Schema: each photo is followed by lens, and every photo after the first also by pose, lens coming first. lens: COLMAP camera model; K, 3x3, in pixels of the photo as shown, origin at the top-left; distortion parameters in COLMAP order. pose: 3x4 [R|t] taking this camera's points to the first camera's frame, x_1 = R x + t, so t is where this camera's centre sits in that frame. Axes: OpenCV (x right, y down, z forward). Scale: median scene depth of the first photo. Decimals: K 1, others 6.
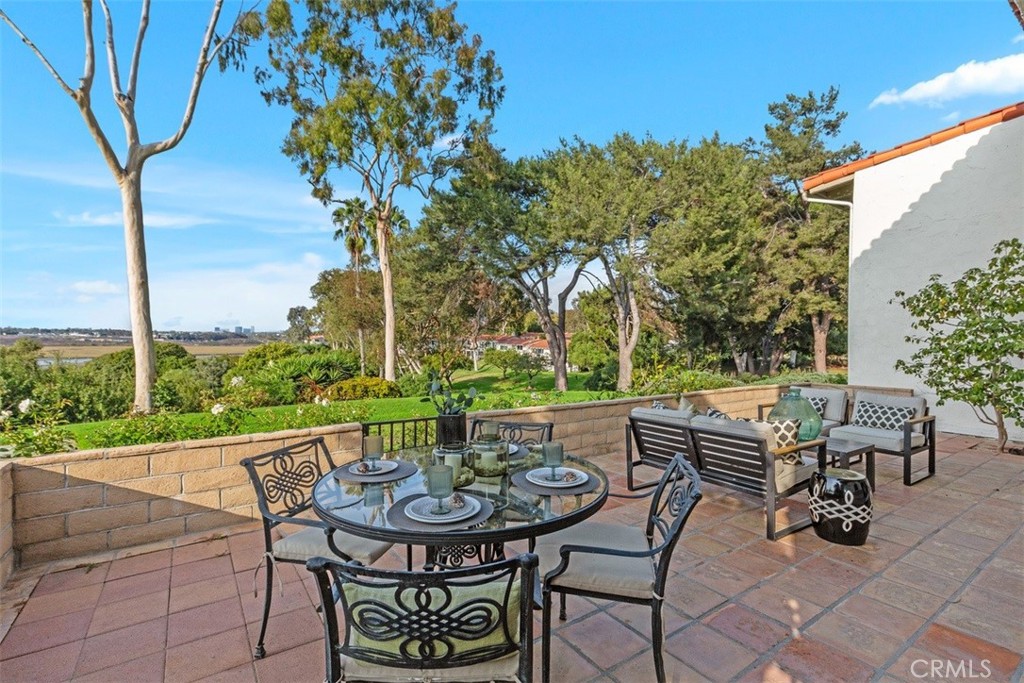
lens RADIAL K [[468.6, 0, 507.8], [0, 468.6, 340.8], [0, 0, 1]] dist [-0.001091, -0.000333]
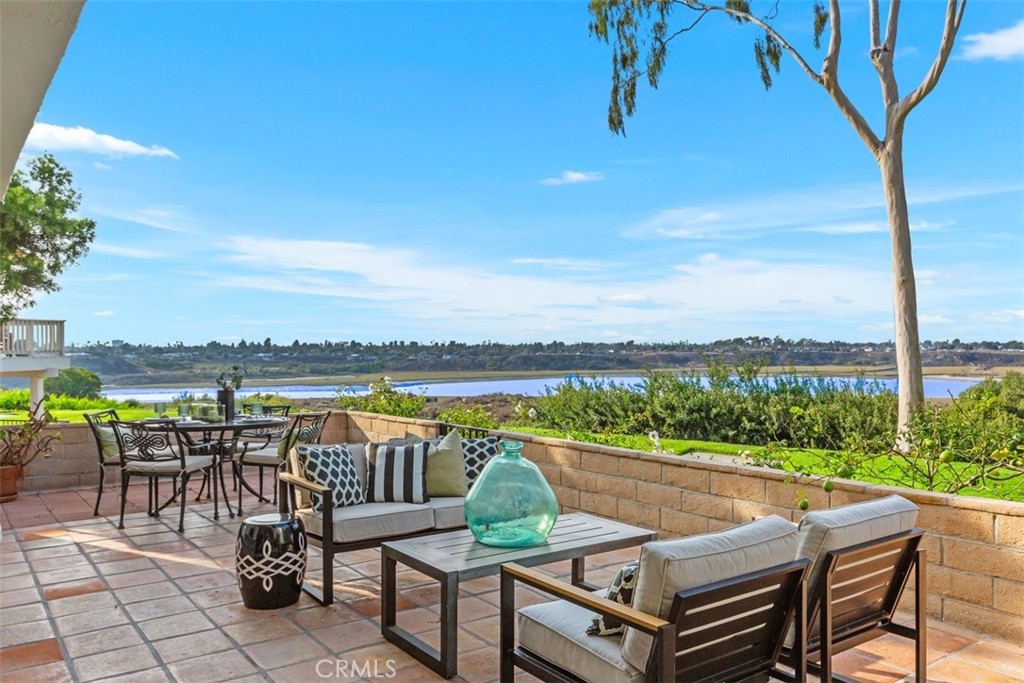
lens RADIAL K [[773.0, 0, 505.9], [0, 773.0, 356.8], [0, 0, 1]] dist [0.001148, 0.002349]
pose [[0.033105, 0.000352, -0.999452, 0.342597], [-0.005311, 0.999986, 0.000177, 0.002162], [0.999438, 0.005302, 0.033106, 0.230629]]
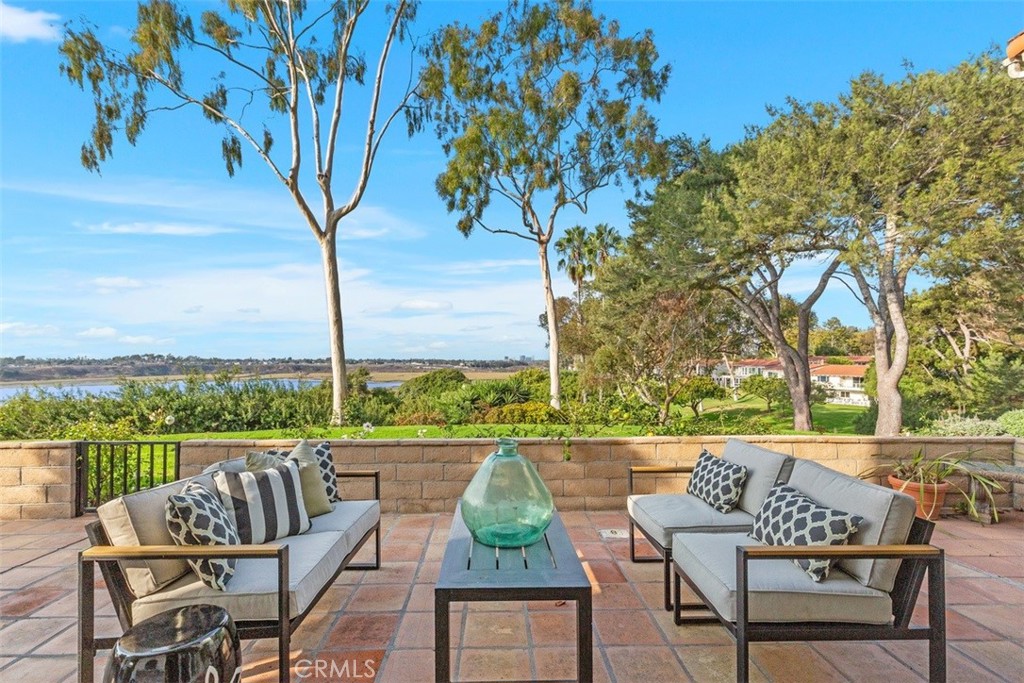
lens RADIAL K [[472.7, 0, 502.4], [0, 472.7, 358.9], [0, 0, 1]] dist [0.002856, 0.000143]
pose [[0.843918, -0.014576, -0.536273, 0.203399], [0.005023, 0.999802, -0.019270, 0.005043], [0.536448, 0.013568, 0.843824, 0.126394]]
